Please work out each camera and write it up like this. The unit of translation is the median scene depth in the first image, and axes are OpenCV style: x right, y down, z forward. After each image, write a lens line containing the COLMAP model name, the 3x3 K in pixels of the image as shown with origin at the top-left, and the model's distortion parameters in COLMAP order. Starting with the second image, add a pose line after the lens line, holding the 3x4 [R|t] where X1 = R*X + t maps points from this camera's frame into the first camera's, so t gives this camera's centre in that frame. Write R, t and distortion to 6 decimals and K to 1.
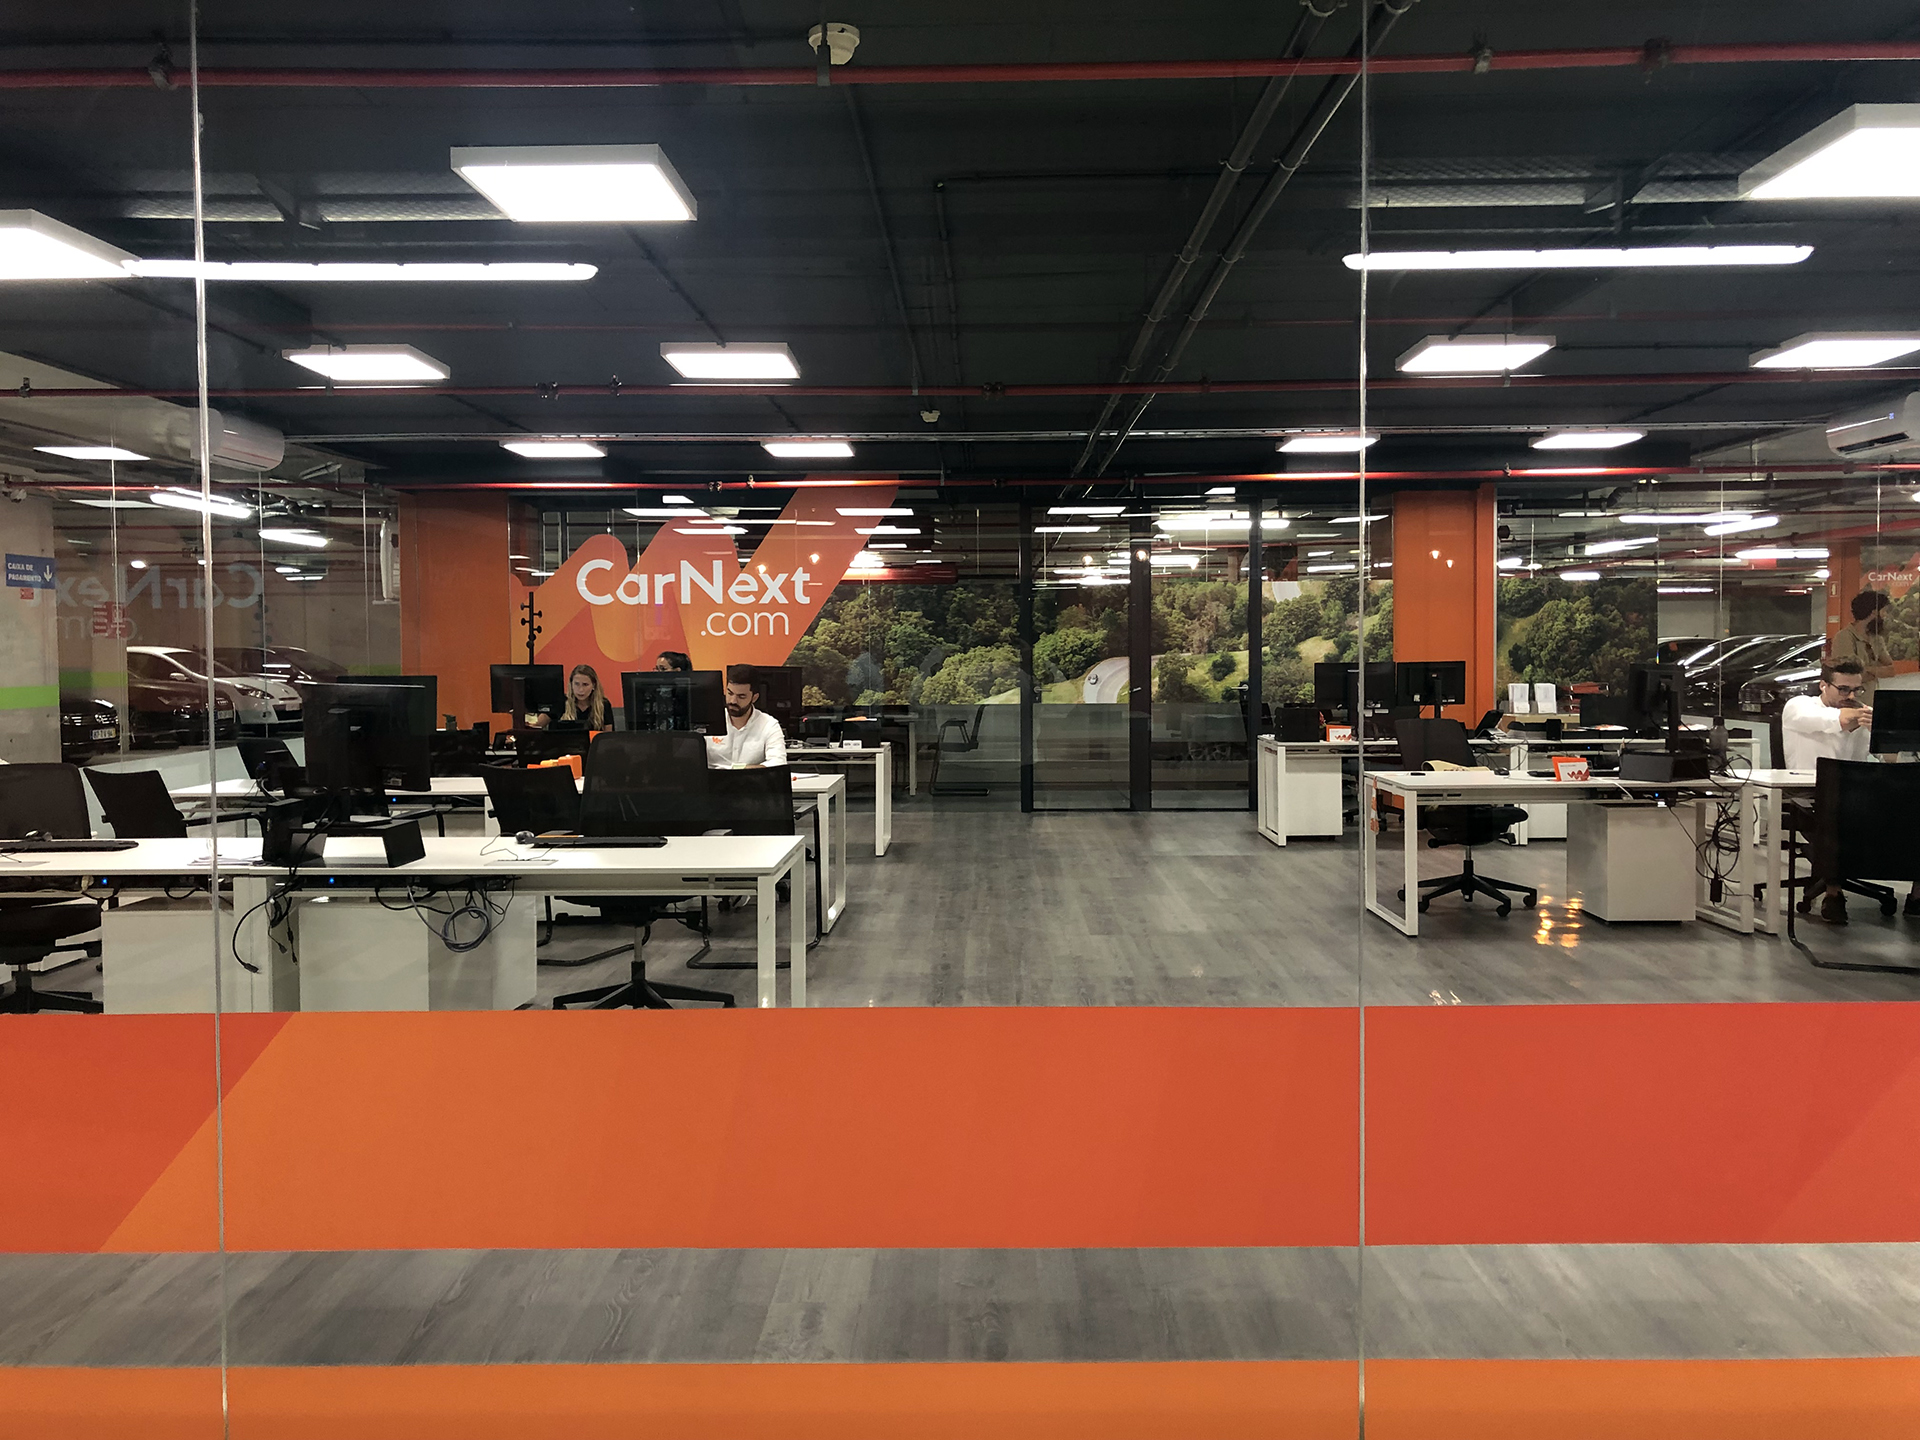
lens RADIAL K [[1571.6, 0, 965.8], [0, 1571.6, 719.4], [0, 0, 1]] dist [0.041932, -0.022611]
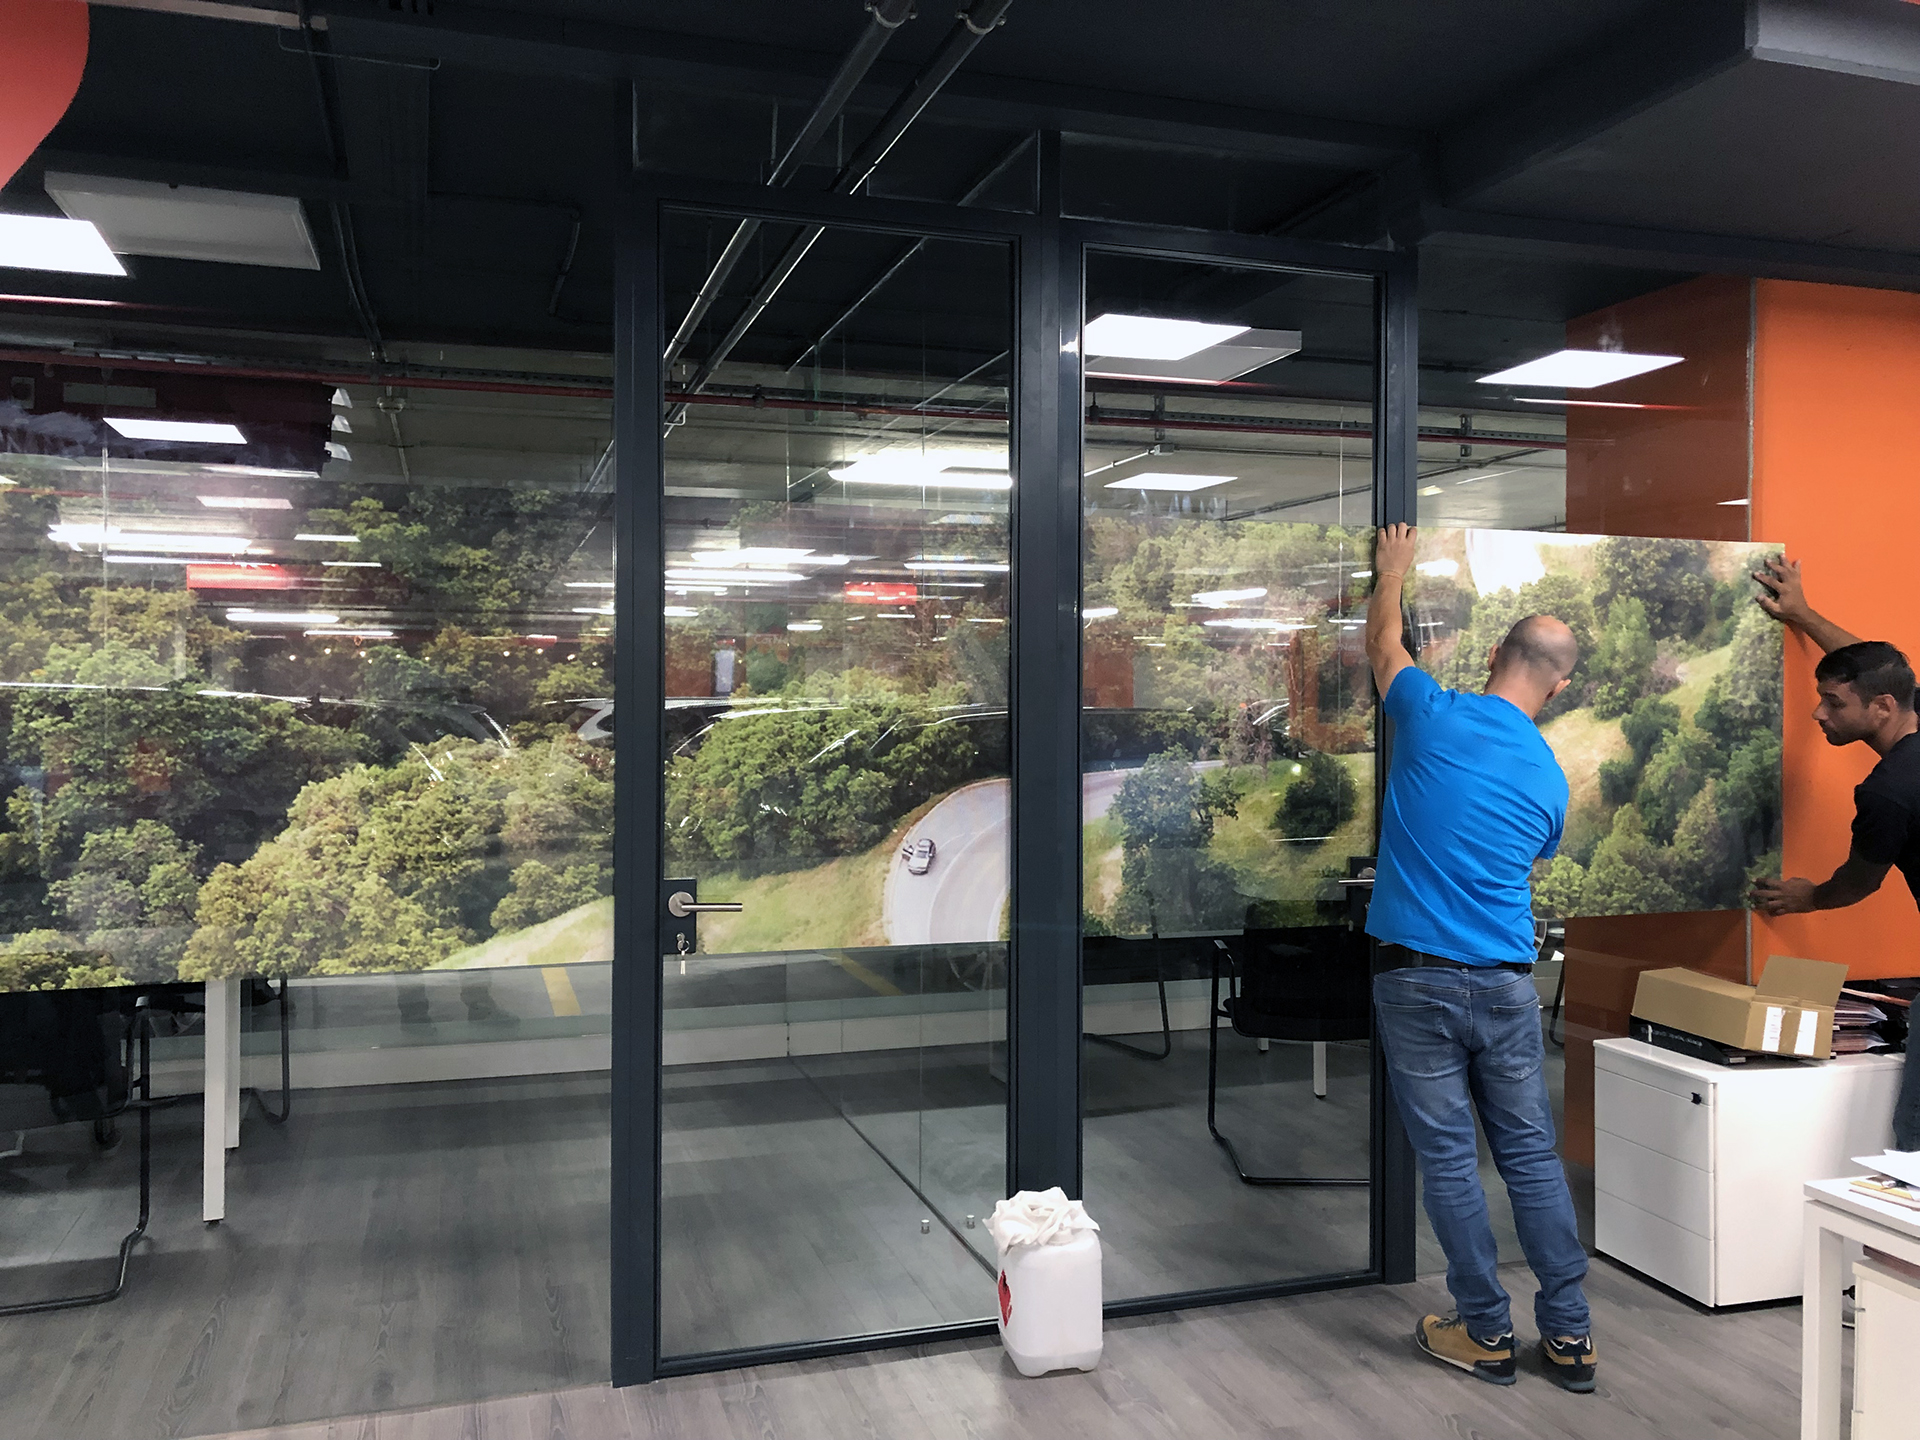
lens RADIAL K [[1571.6, 0, 968.0], [0, 1571.6, 712.3], [0, 0, 1]] dist [0.041932, -0.022611]
pose [[0.943045, 0.008201, 0.332565, 0.002922], [0.008053, 0.998840, -0.047468, -0.037900], [-0.332568, 0.047443, 0.941885, 0.741894]]
